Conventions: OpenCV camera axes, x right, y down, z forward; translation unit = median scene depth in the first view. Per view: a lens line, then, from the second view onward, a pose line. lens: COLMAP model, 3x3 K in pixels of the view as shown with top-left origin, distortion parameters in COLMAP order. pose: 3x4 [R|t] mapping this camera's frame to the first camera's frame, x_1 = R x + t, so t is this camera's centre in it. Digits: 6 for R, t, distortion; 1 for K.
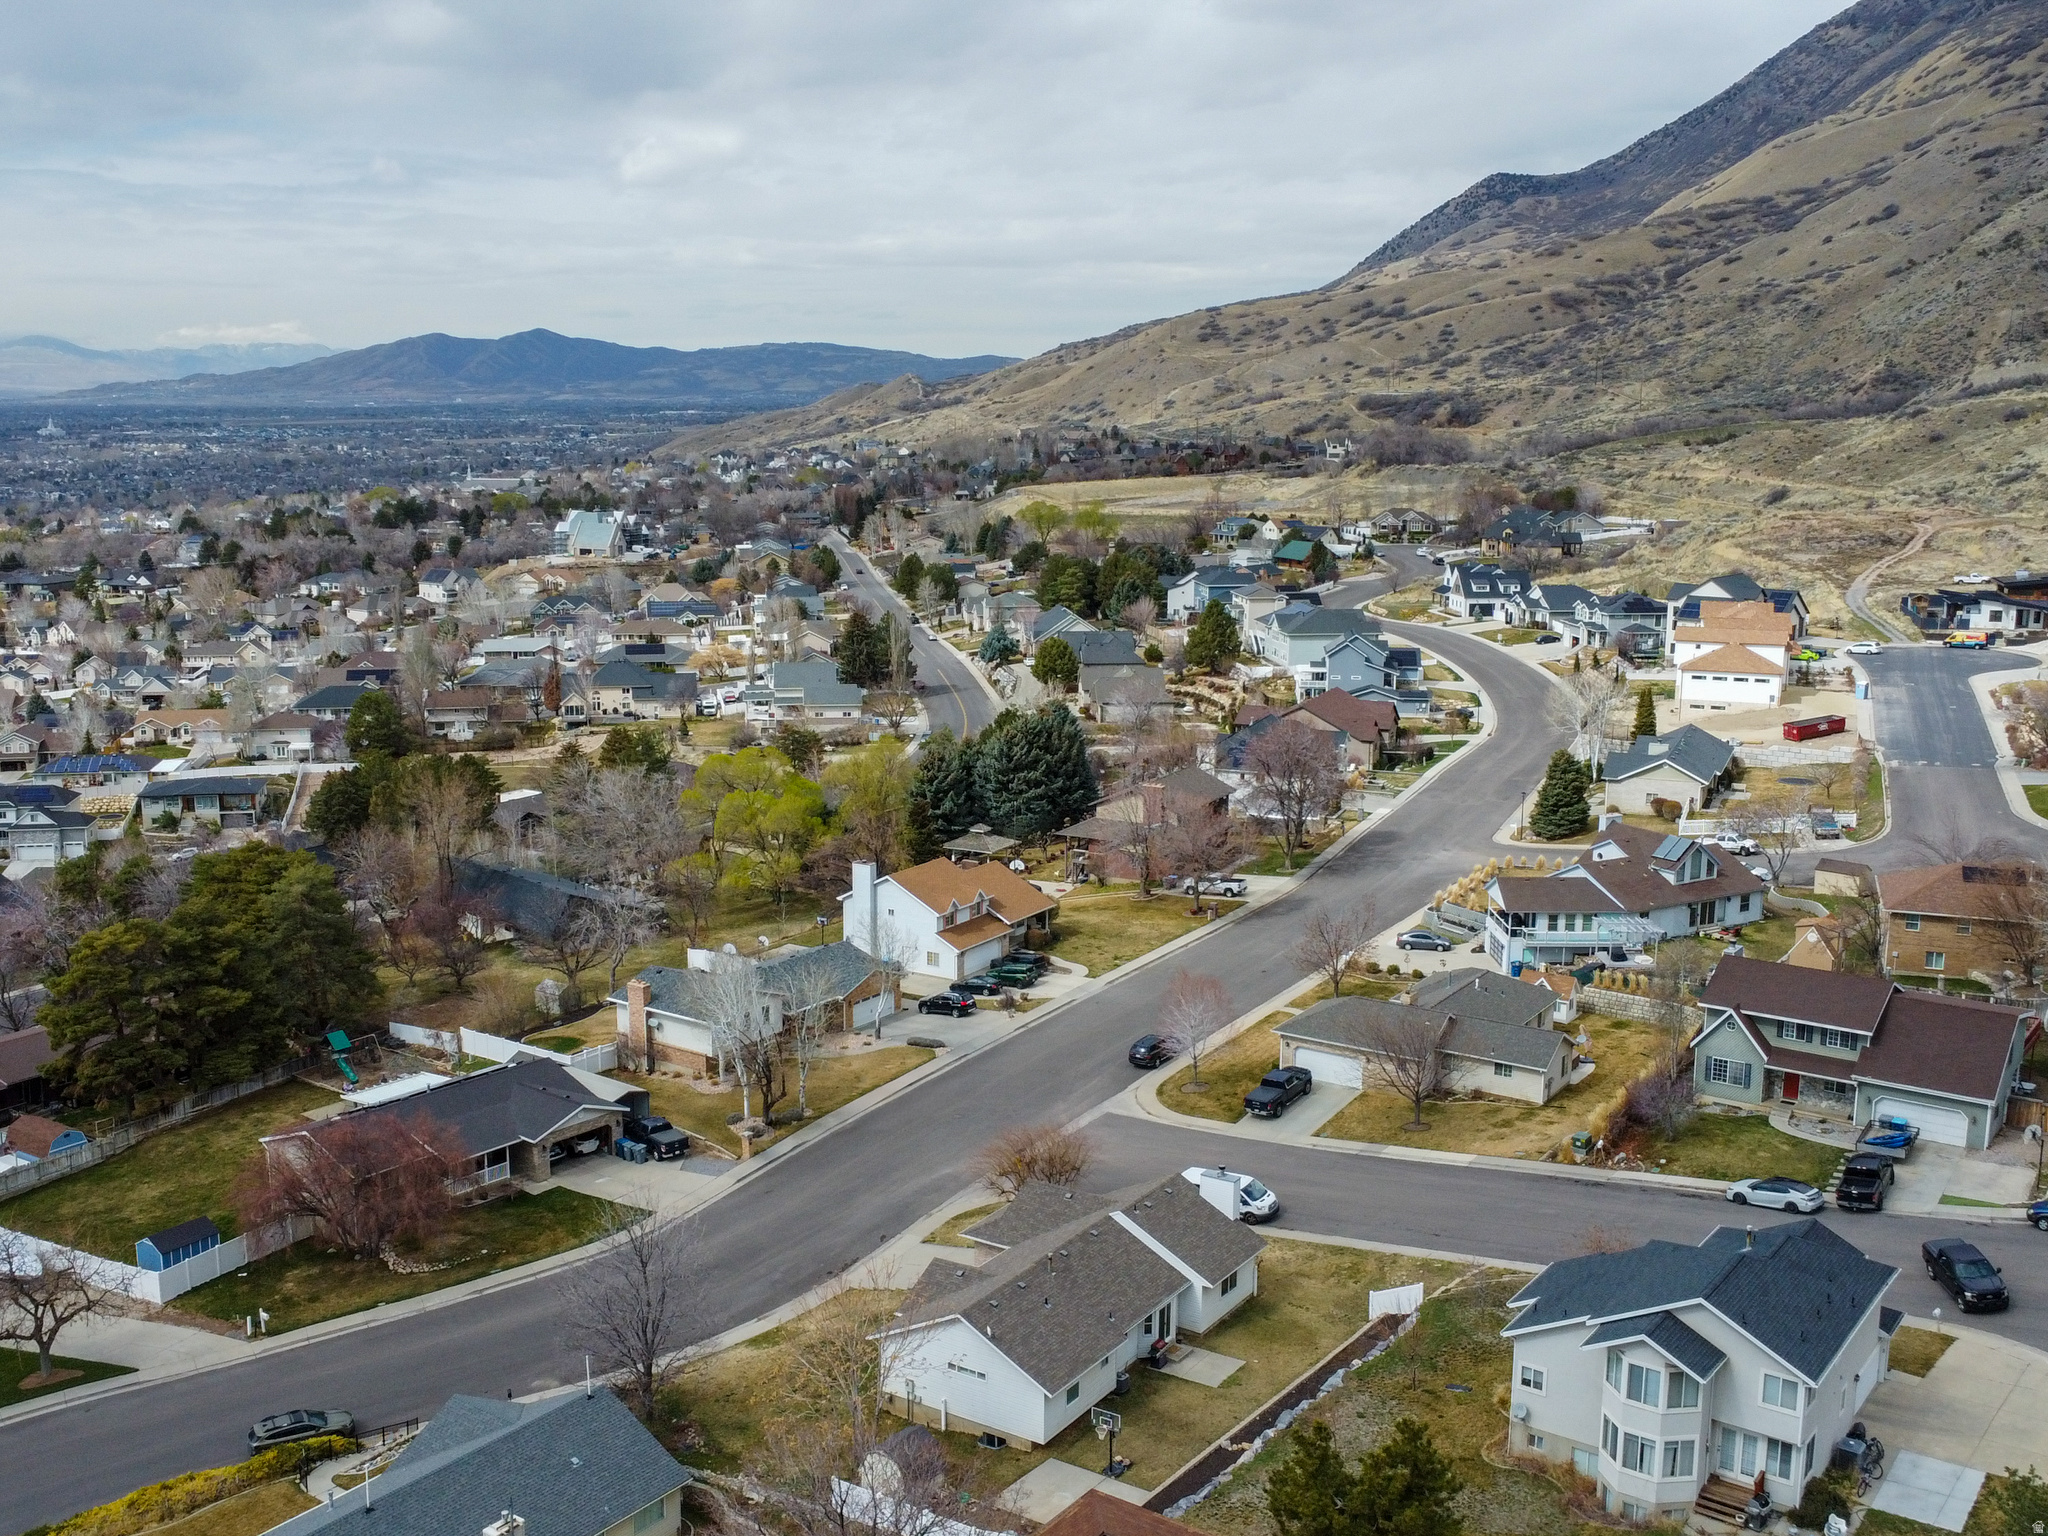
lens RADIAL K [[2064.9, 0, 1033.0], [0, 2064.9, 772.0], [0, 0, 1]] dist [0.002090, 0.015034]
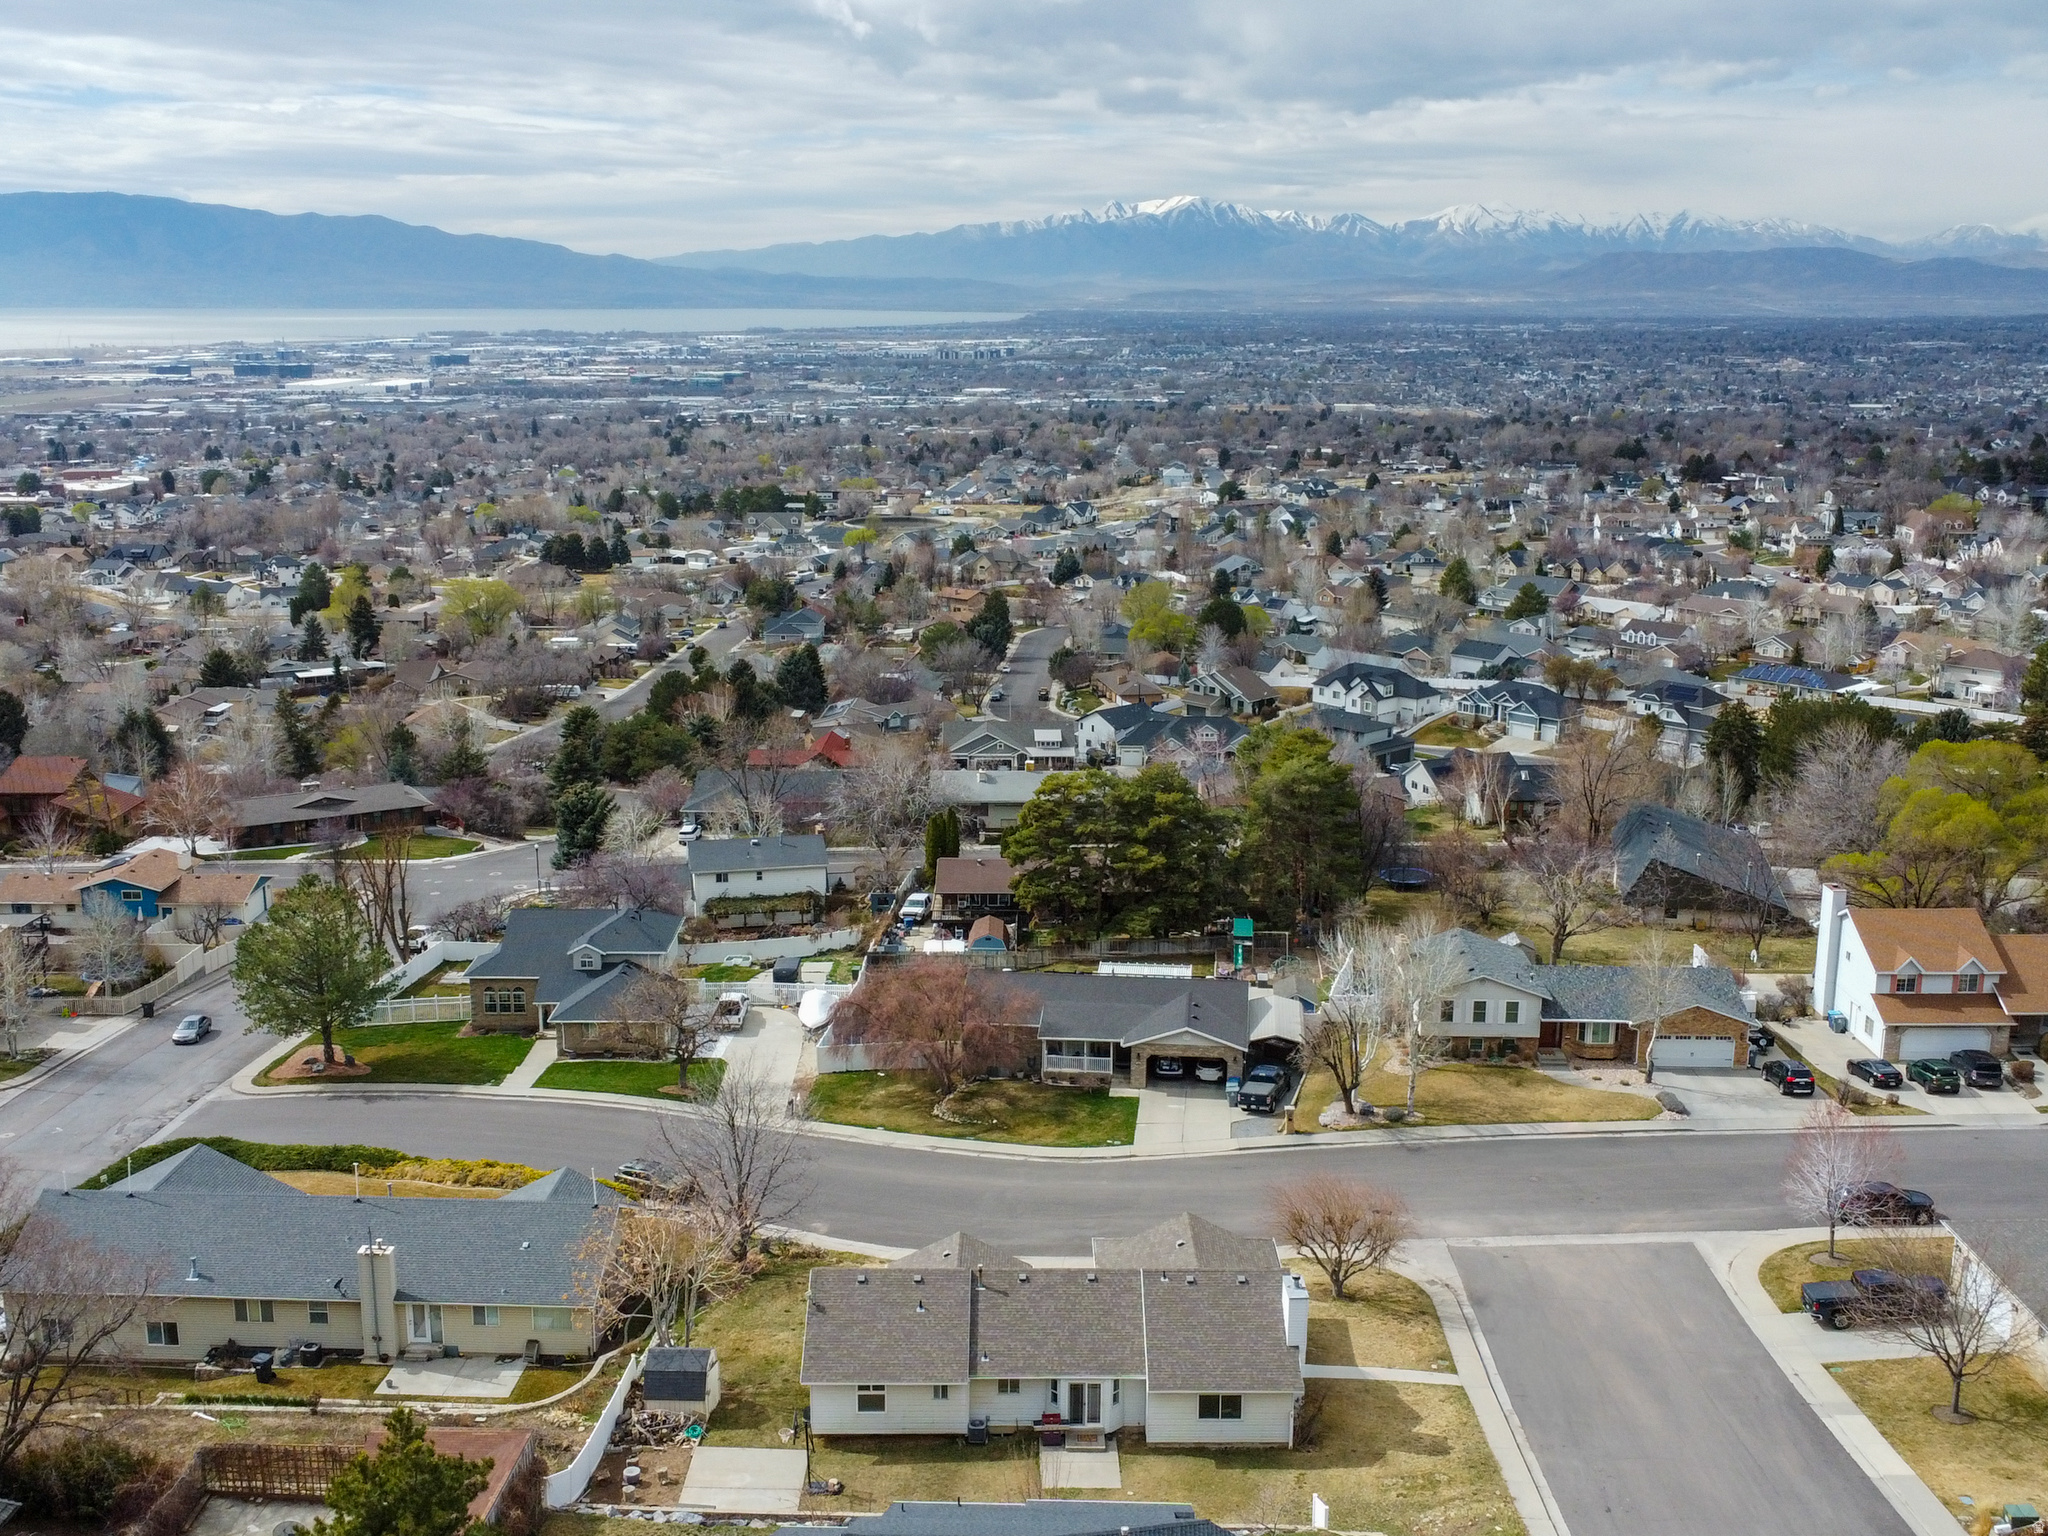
lens RADIAL K [[2064.9, 0, 1033.0], [0, 2064.9, 772.0], [0, 0, 1]] dist [0.002090, 0.015034]
pose [[0.576093, 0.185281, -0.796108, 0.497765], [-0.153488, 0.981166, 0.117280, -0.065115], [0.802844, 0.054629, 0.593681, 0.328141]]
